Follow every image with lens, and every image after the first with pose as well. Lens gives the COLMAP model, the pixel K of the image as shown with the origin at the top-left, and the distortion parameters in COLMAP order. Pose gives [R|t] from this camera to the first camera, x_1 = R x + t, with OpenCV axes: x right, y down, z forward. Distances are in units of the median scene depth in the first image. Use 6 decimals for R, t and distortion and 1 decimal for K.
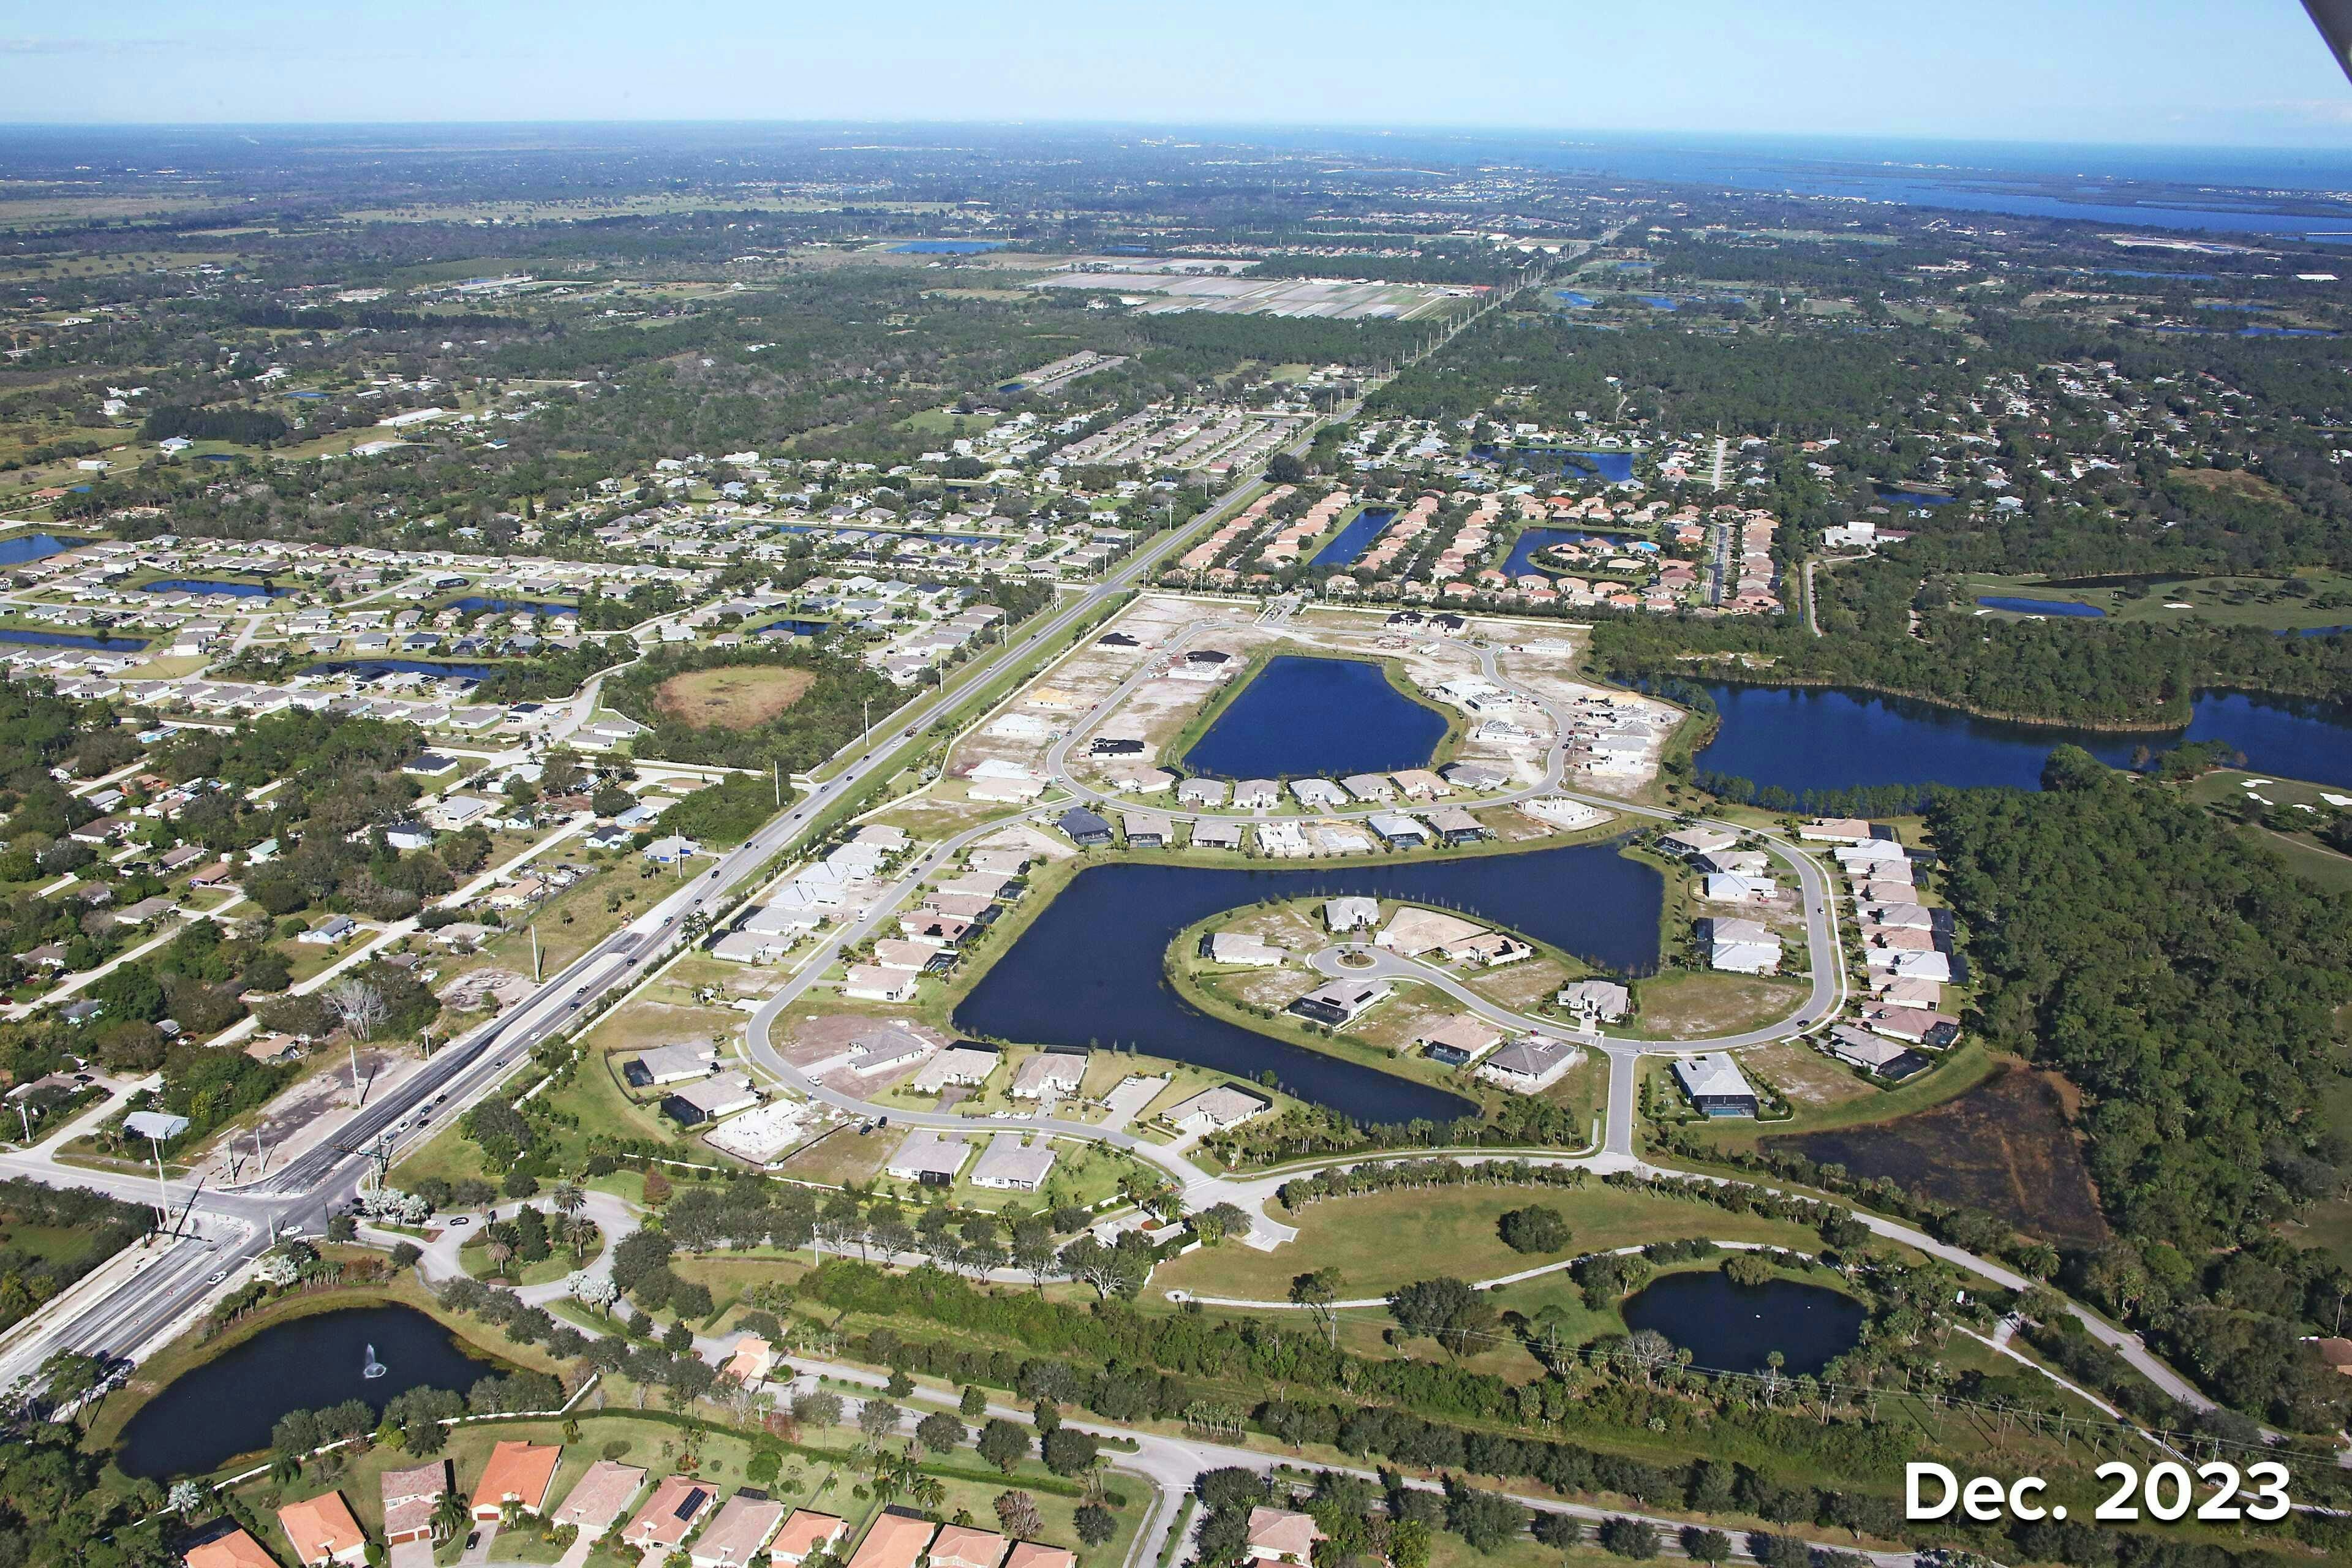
lens RADIAL K [[2143.8, 0, 1176.0], [0, 2143.8, 784.0], [0, 0, 1]] dist [-0.124154, -0.001415]
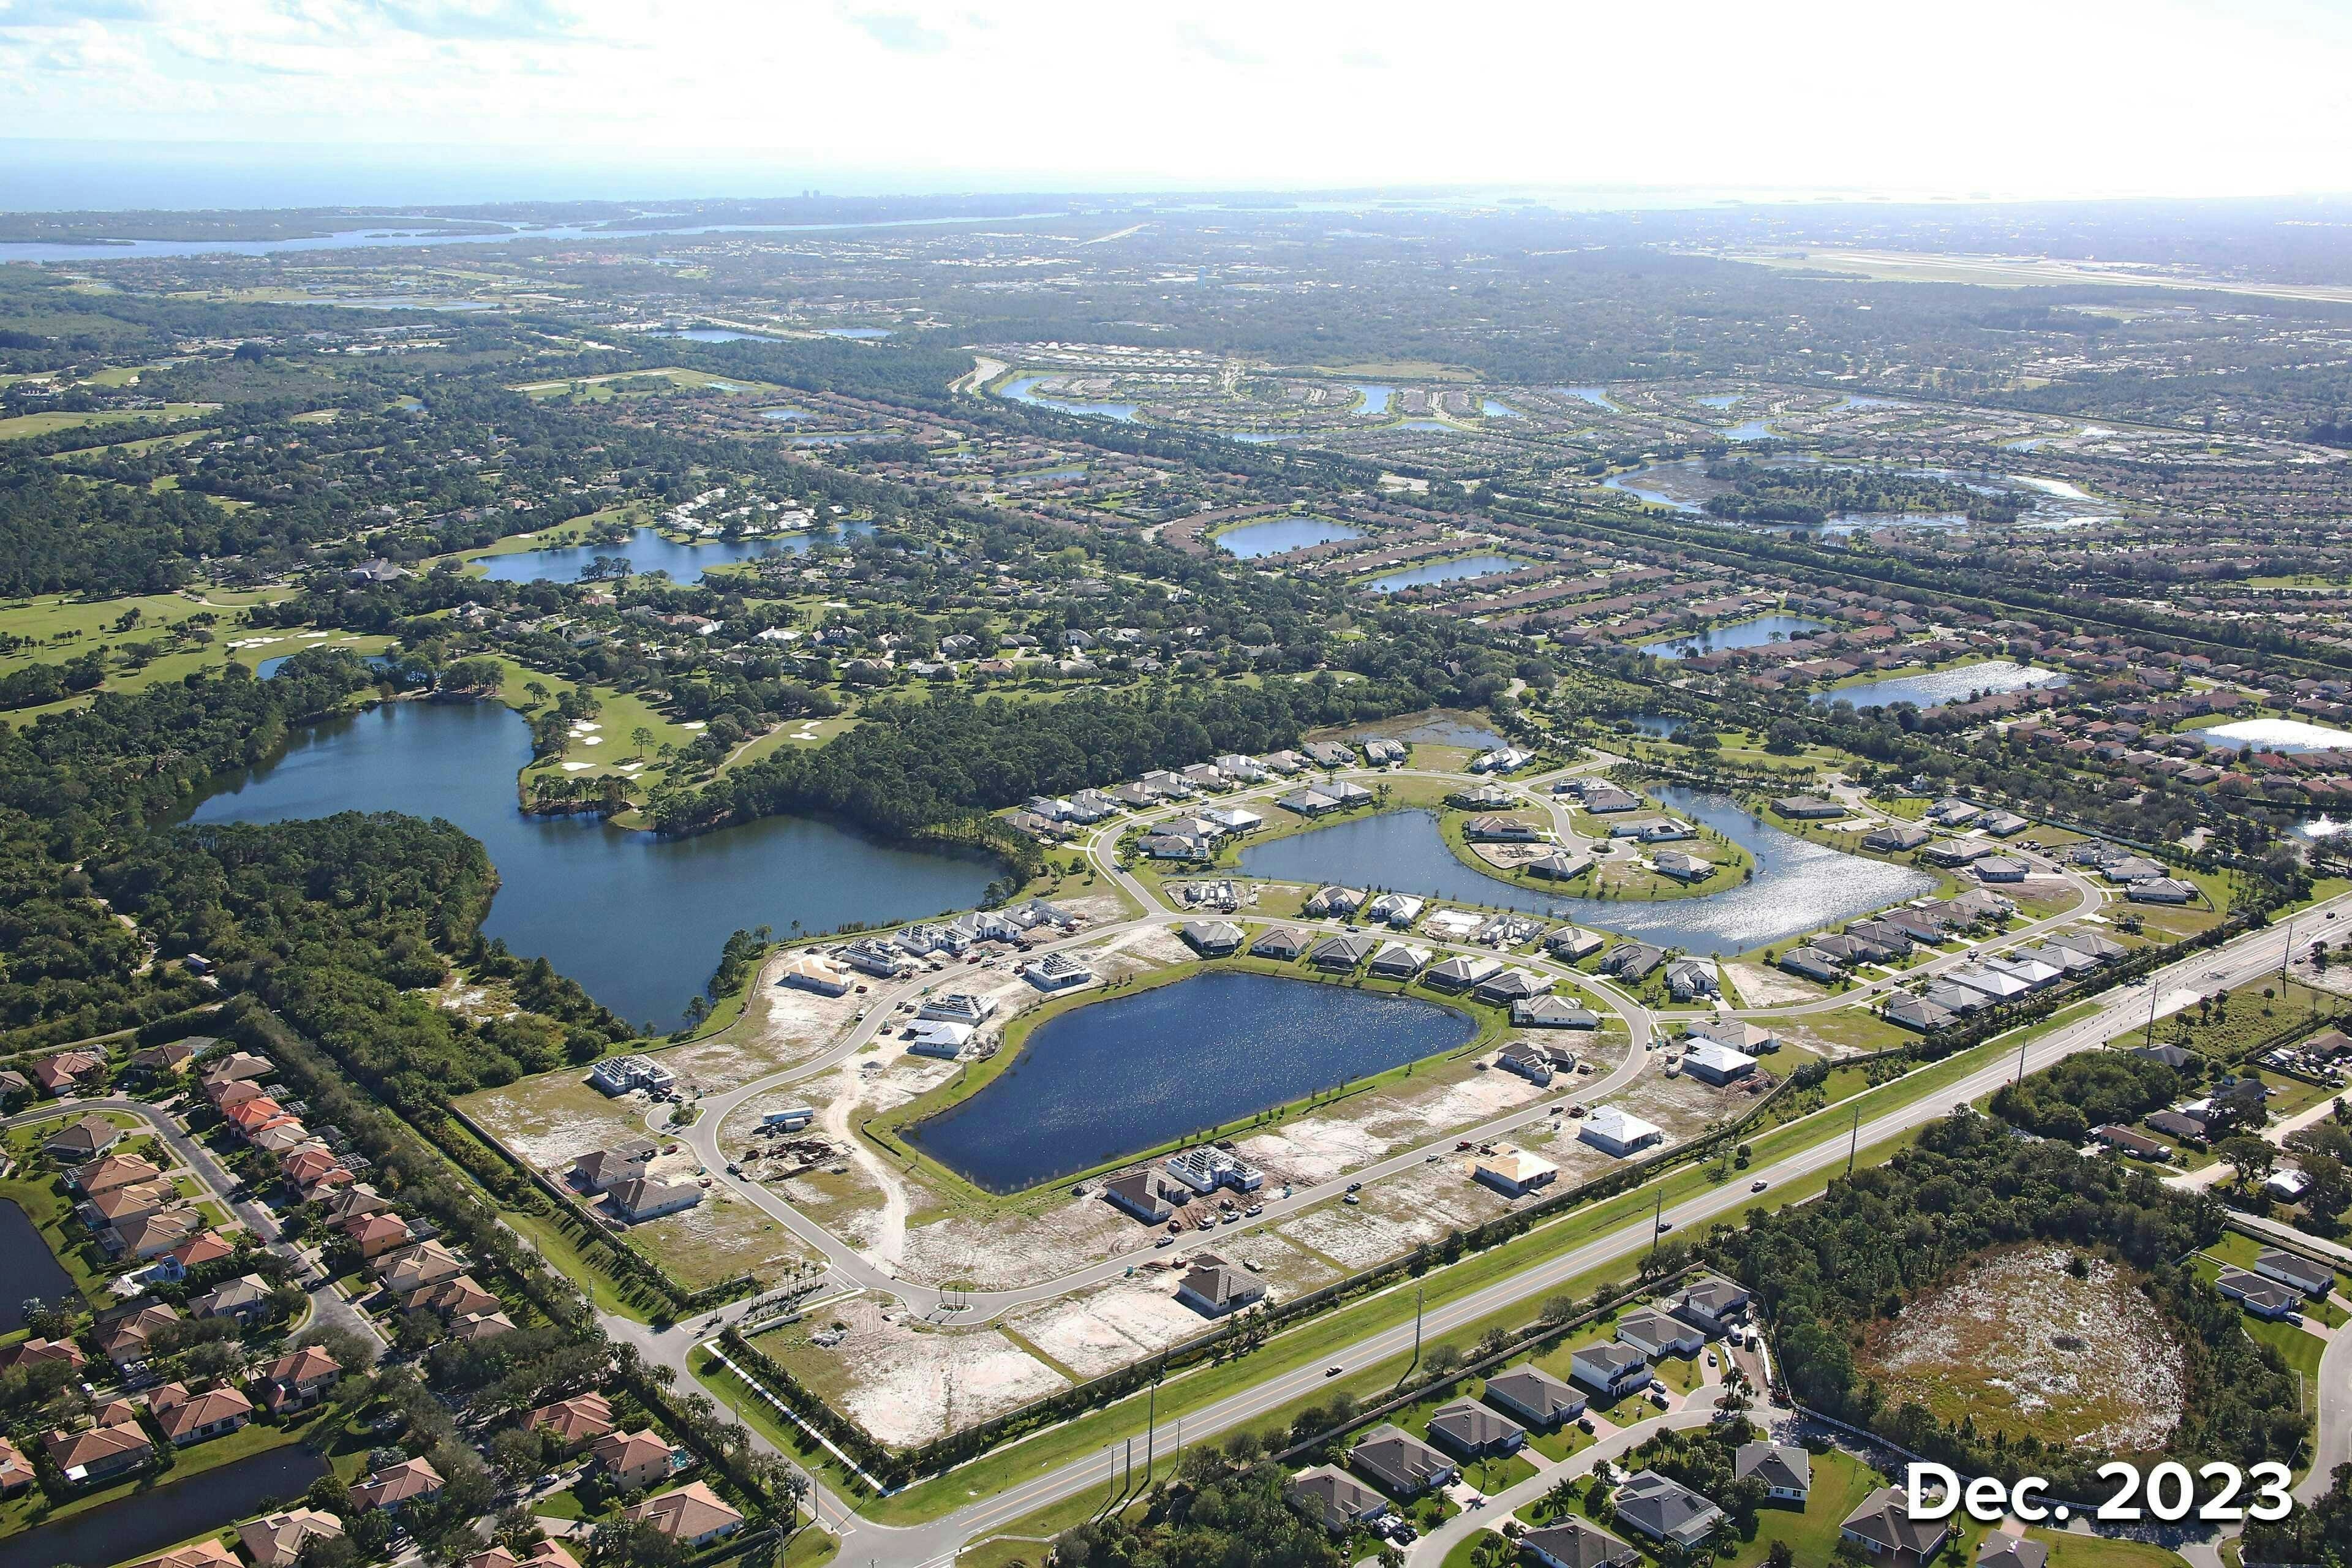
lens RADIAL K [[2356.0, 0, 1176.0], [0, 2356.0, 784.0], [0, 0, 1]] dist [-0.001891, 0.000740]
pose [[-0.817027, -0.180793, 0.547522, -0.418183], [0.153150, 0.847419, 0.508356, -0.623712], [-0.555888, 0.499194, -0.664676, 1.832489]]
